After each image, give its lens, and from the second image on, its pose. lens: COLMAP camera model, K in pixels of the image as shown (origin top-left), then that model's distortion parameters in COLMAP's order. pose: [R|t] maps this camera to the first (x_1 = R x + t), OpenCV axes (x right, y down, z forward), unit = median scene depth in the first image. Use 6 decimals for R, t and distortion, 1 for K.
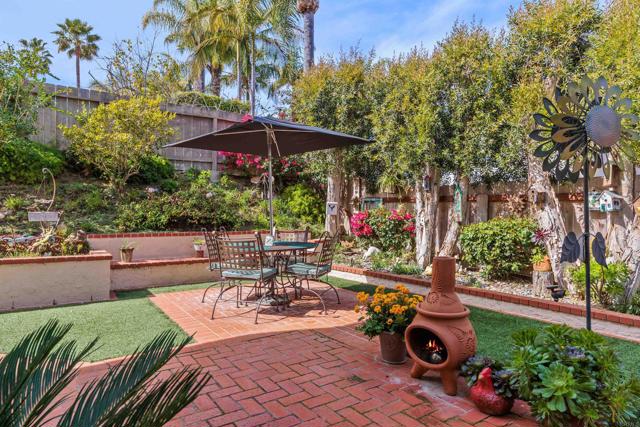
lens RADIAL K [[392.1, 0, 318.6], [0, 392.1, 213.6], [0, 0, 1]] dist [0.008184, -0.000248]
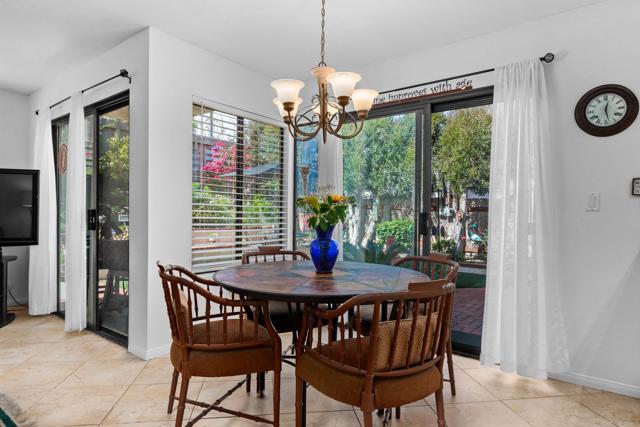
lens RADIAL K [[388.9, 0, 320.9], [0, 388.9, 212.8], [0, 0, 1]] dist [0.000813, 0.000404]
pose [[0.951973, 0.007837, 0.306081, -0.434464], [-0.009293, 0.999951, 0.003298, -0.020544], [-0.306040, -0.005984, 0.952000, -0.617817]]
